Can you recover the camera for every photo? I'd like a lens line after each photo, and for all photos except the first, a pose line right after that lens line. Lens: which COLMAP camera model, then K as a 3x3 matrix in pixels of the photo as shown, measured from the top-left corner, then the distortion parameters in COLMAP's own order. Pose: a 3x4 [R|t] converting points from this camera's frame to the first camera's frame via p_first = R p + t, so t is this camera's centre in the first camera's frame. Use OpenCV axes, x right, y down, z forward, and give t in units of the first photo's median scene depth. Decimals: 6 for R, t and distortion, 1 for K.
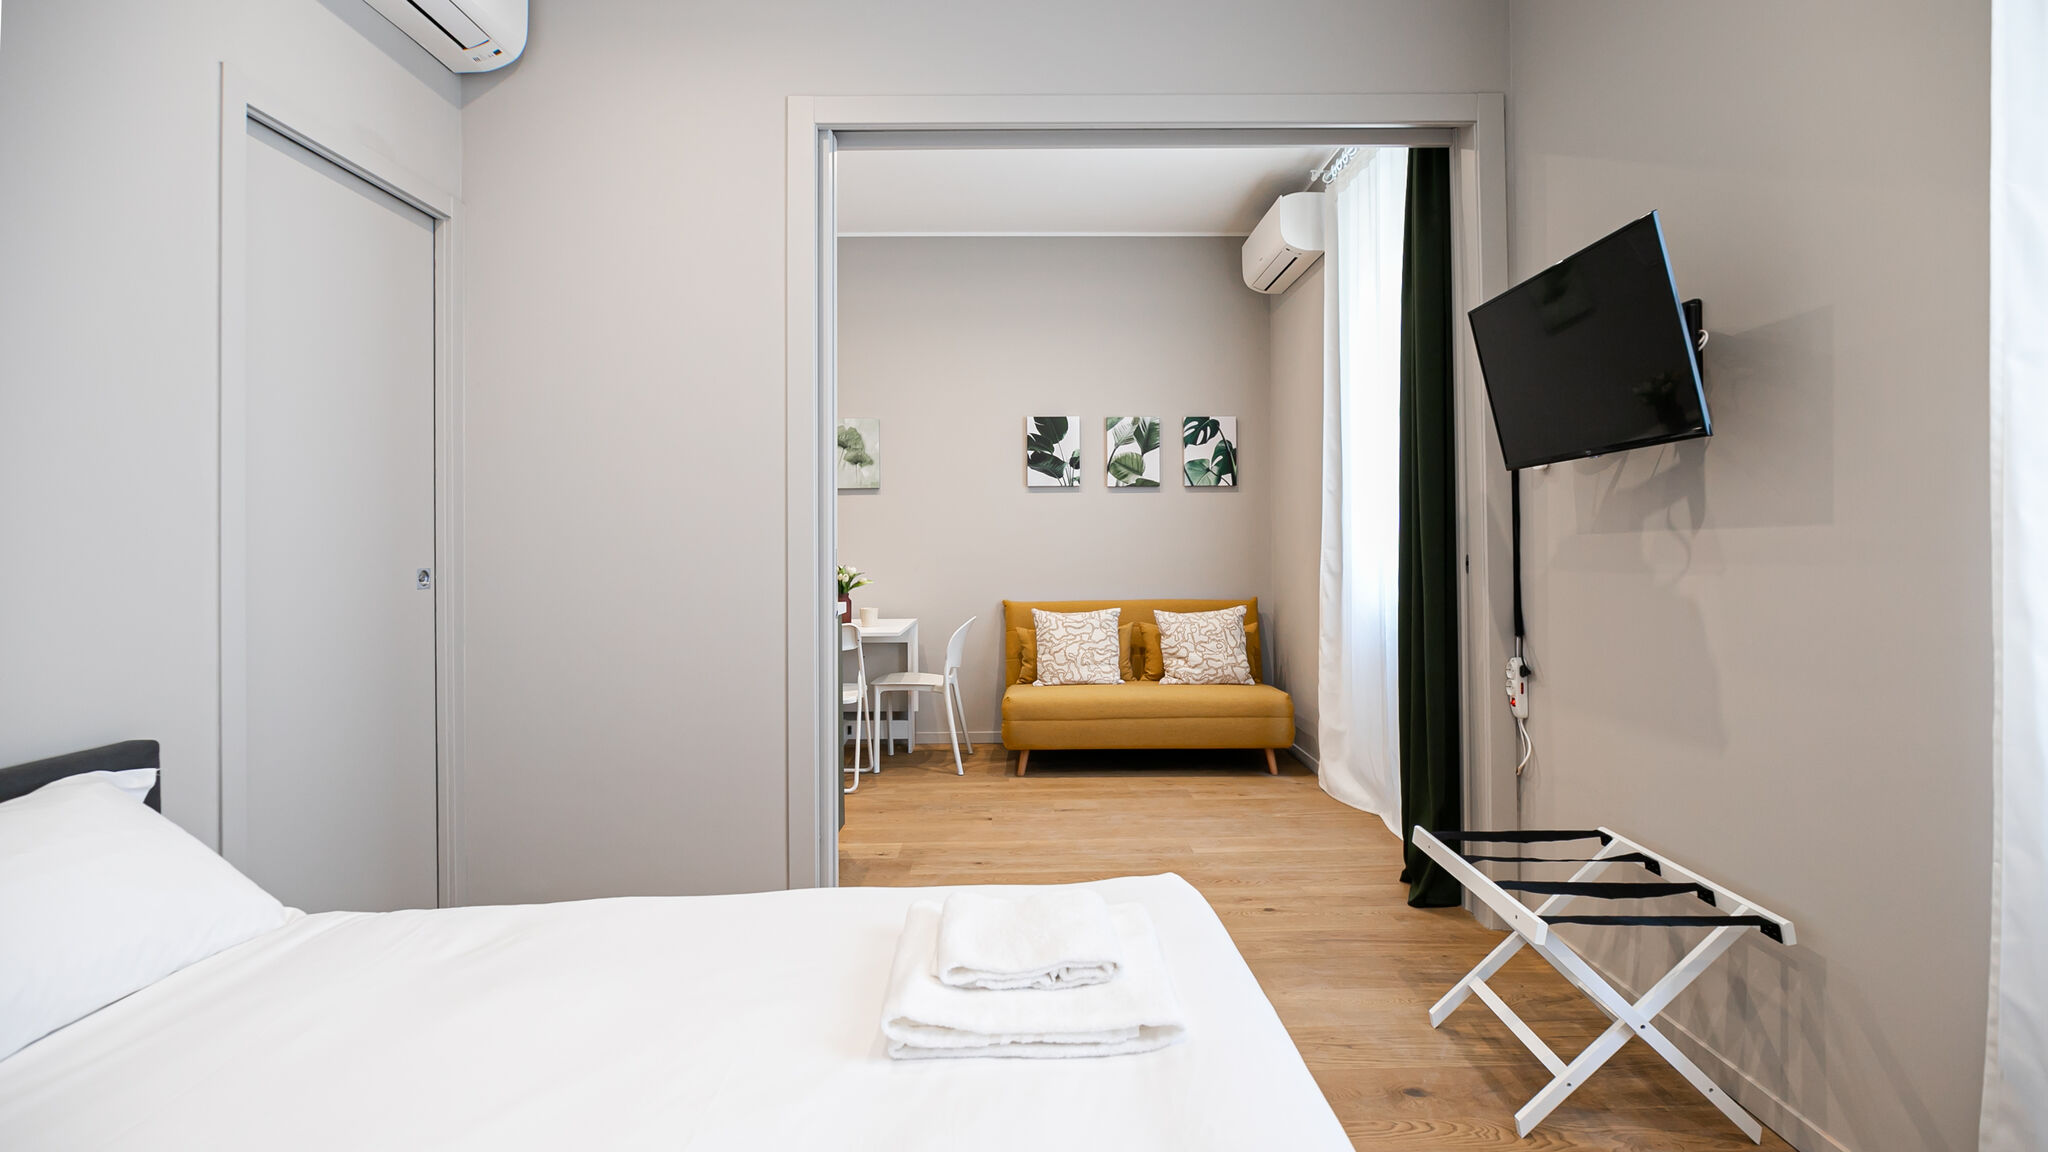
lens RADIAL K [[948.1, 0, 1035.6], [0, 948.1, 535.6], [0, 0, 1]] dist [-0.016943, 0.005189]
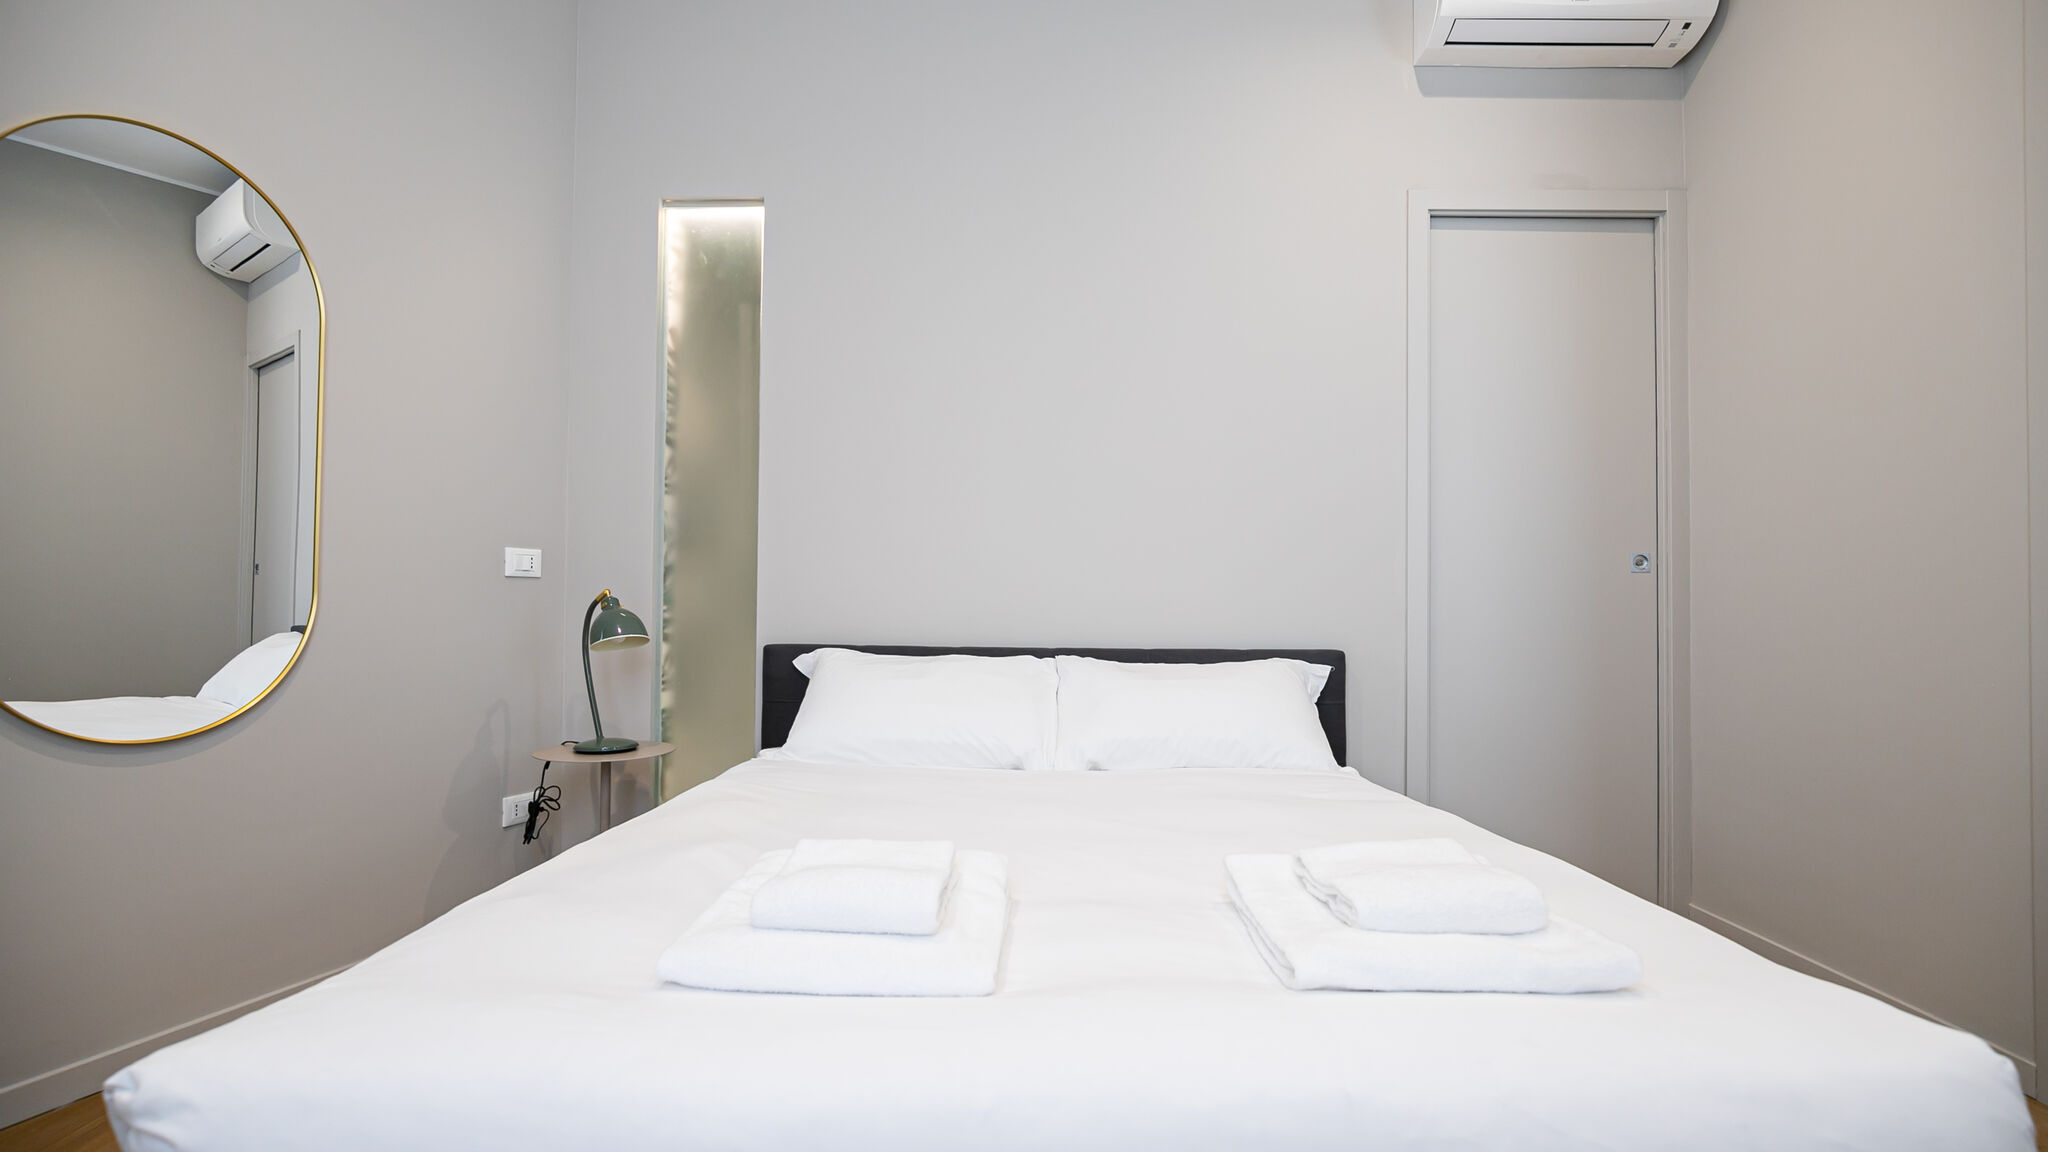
lens RADIAL K [[948.1, 0, 1028.4], [0, 948.1, 581.1], [0, 0, 1]] dist [-0.016943, 0.005189]
pose [[-0.030559, -0.010176, -0.999481, 0.232945], [-0.000201, 0.999948, -0.010175, 0.041379], [0.999533, -0.000110, -0.030560, 0.184119]]
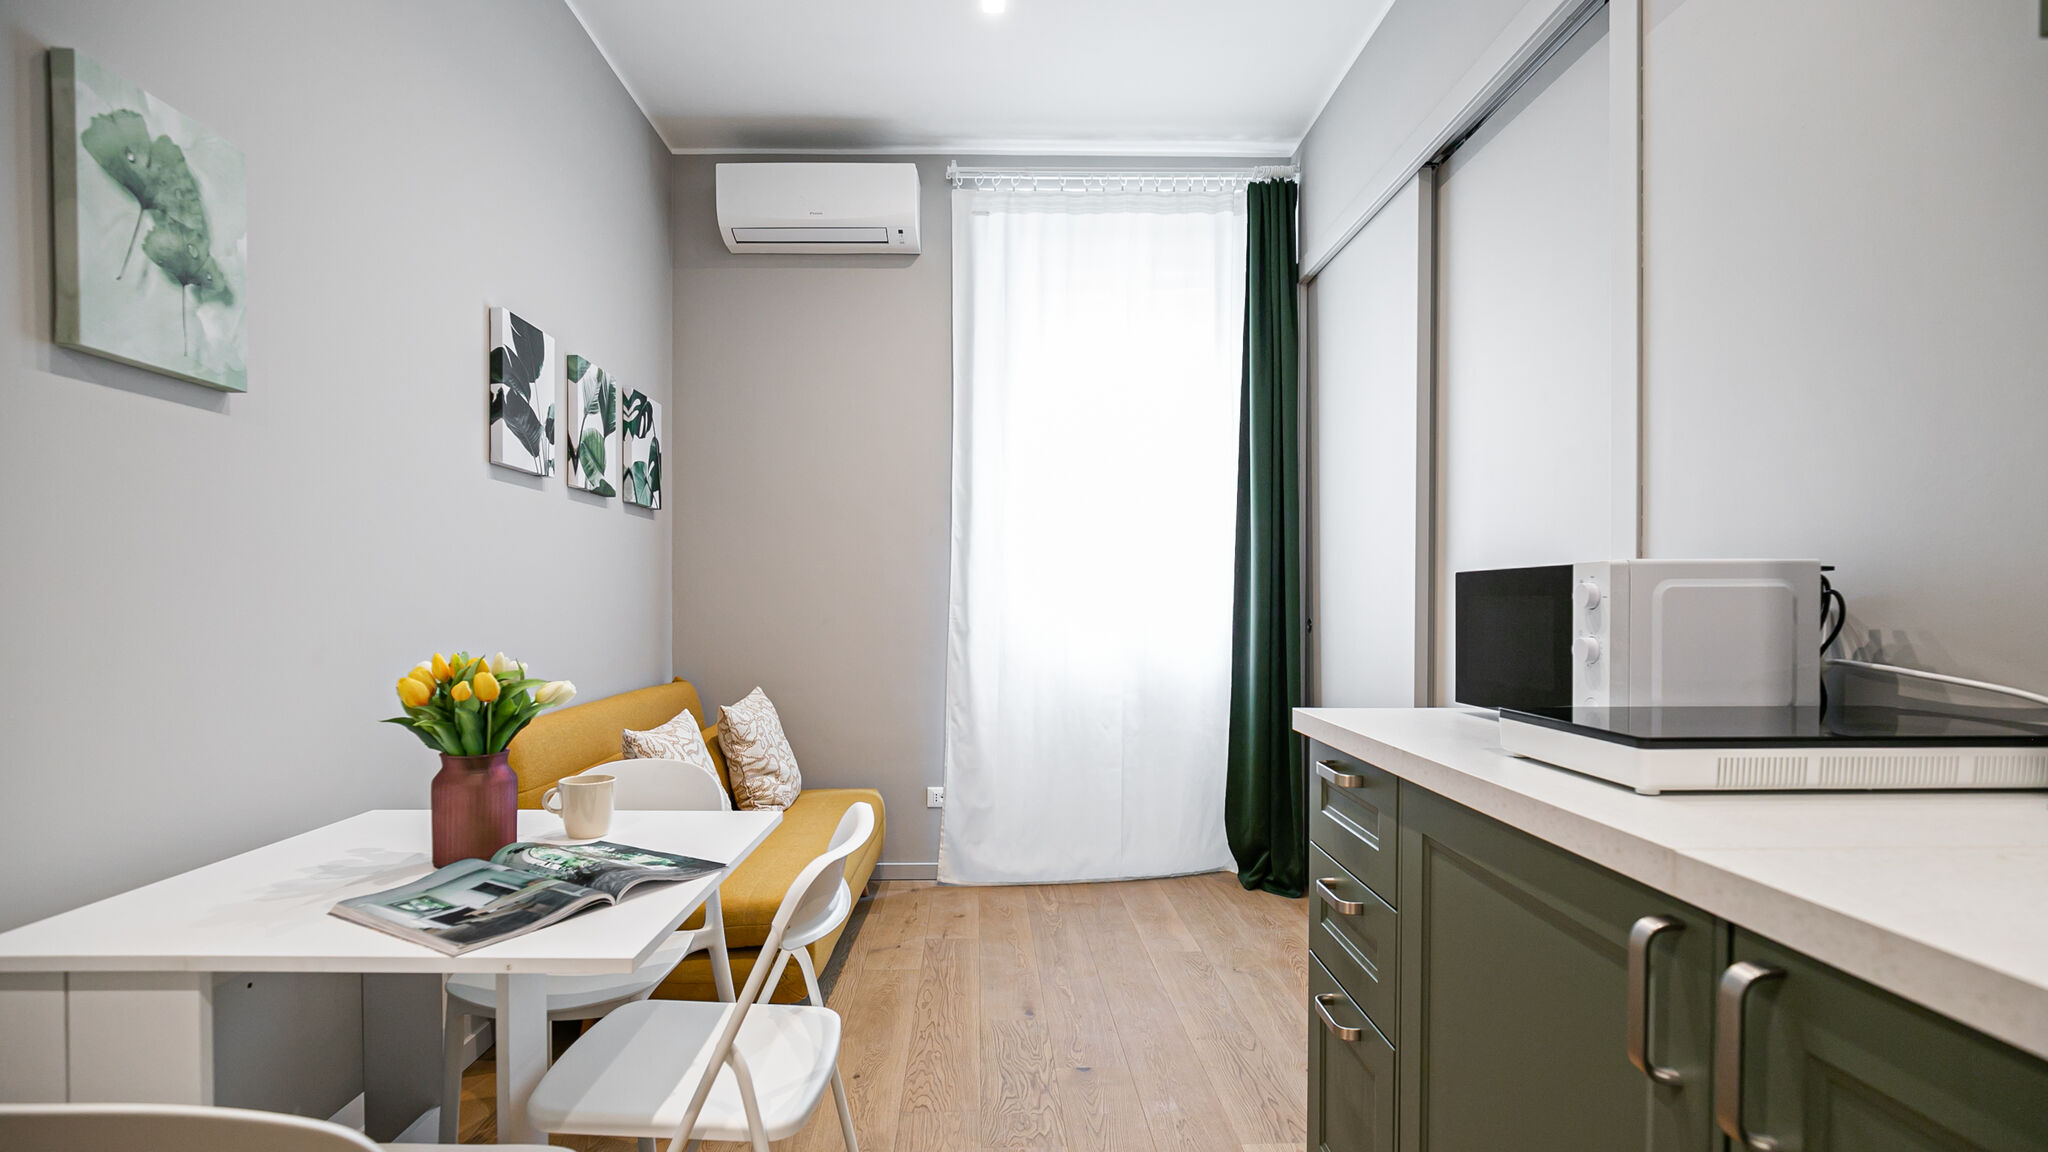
lens RADIAL K [[948.1, 0, 1011.7], [0, 948.1, 613.7], [0, 0, 1]] dist [-0.016943, 0.005189]
pose [[-0.006376, -0.004583, 0.999969, -0.500345], [-0.011160, 0.999928, 0.004512, 0.015204], [-0.999917, -0.011131, -0.006426, 0.842253]]
